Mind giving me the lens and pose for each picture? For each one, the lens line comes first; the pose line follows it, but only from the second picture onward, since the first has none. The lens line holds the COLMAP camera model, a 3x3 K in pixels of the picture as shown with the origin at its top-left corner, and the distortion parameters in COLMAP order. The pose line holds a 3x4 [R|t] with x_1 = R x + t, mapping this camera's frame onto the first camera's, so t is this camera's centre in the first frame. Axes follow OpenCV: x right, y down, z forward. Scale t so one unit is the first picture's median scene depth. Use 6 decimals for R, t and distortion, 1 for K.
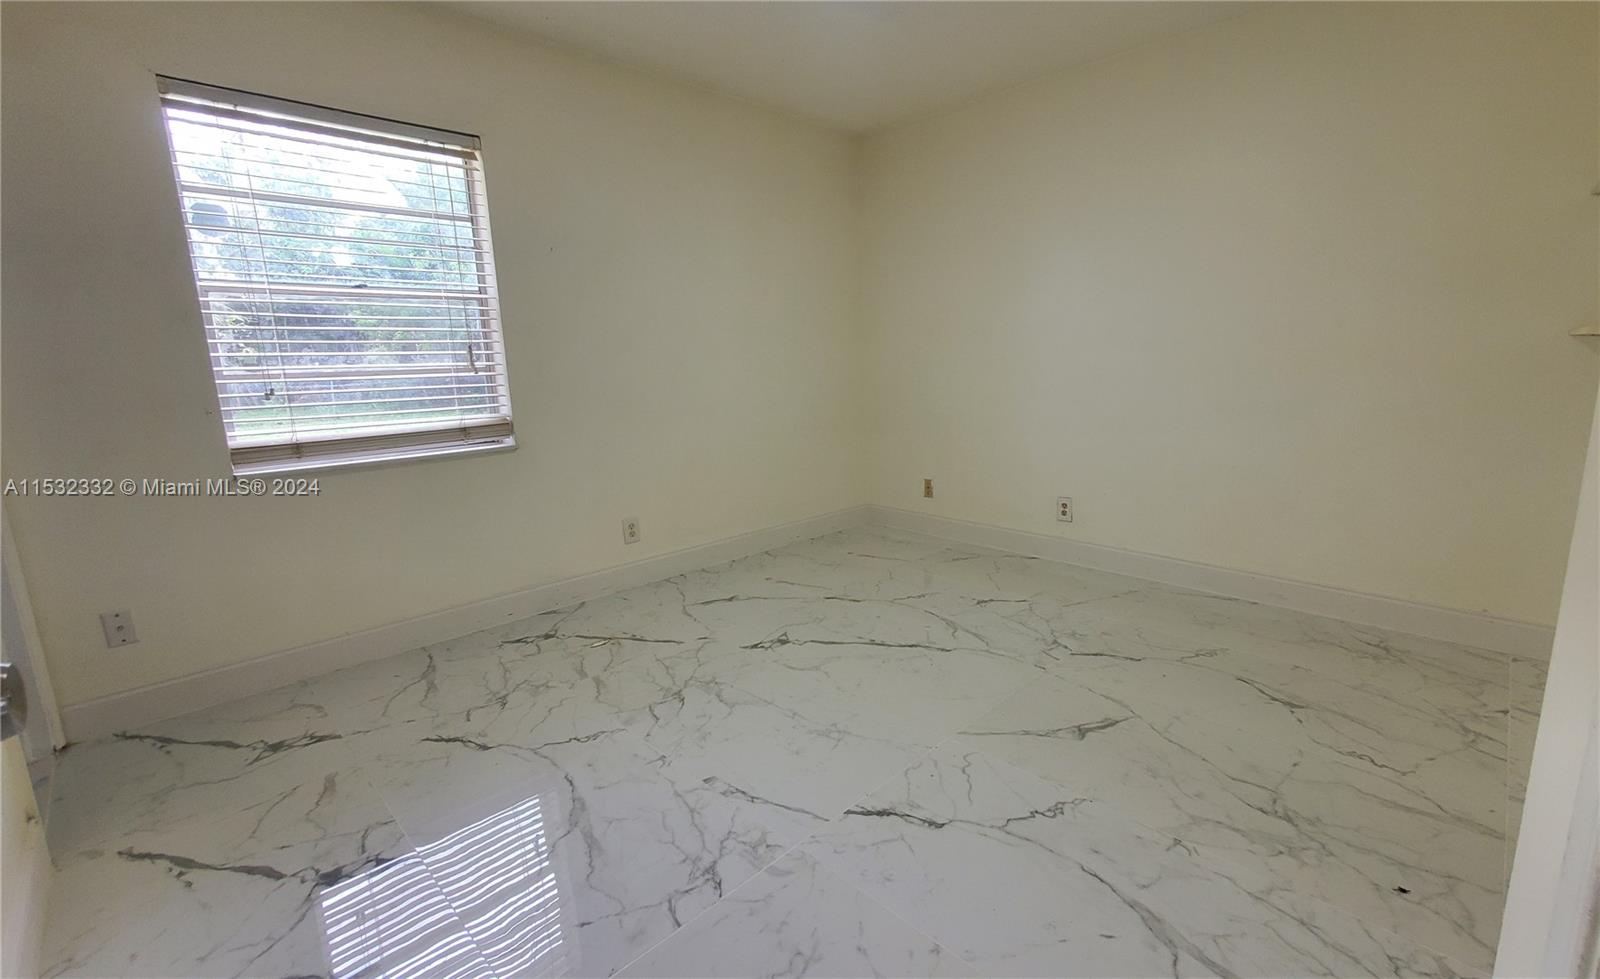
lens RADIAL K [[694.7, 0, 866.4], [0, 694.7, 348.0], [0, 0, 1]] dist [0.000298, -0.000746]
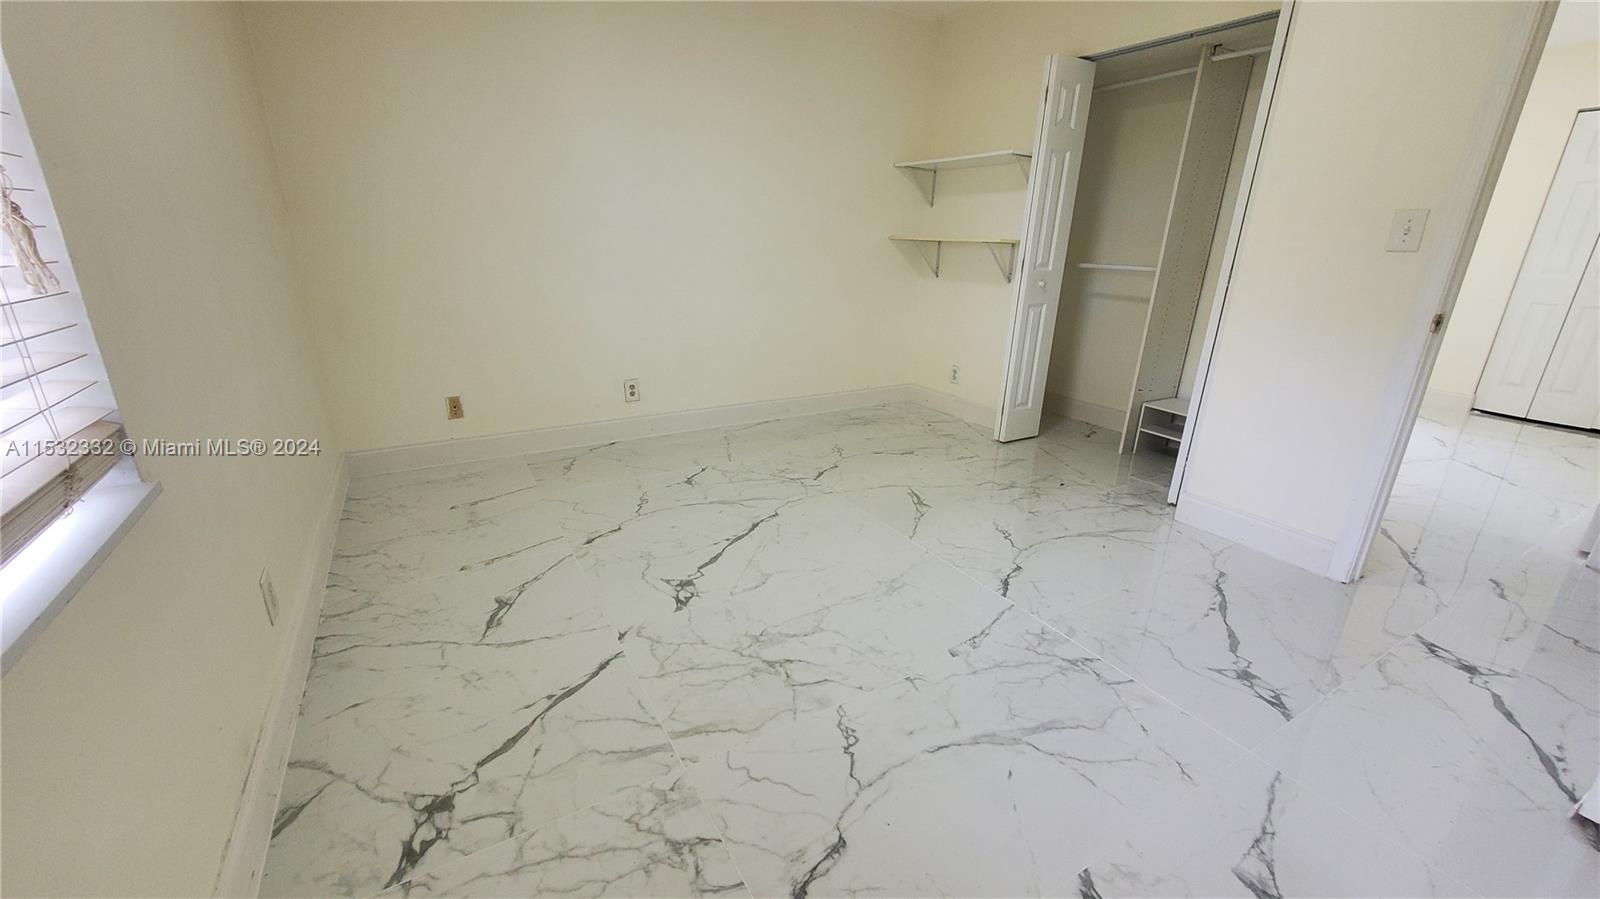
lens RADIAL K [[631.4, 0, 789.8], [0, 631.4, 452.4], [0, 0, 1]] dist [-0.003622, -0.001486]
pose [[0.306950, -0.288975, 0.906794, -0.778101], [-0.028864, 0.949524, 0.312363, 0.023505], [-0.951288, -0.122054, 0.283115, 0.713653]]
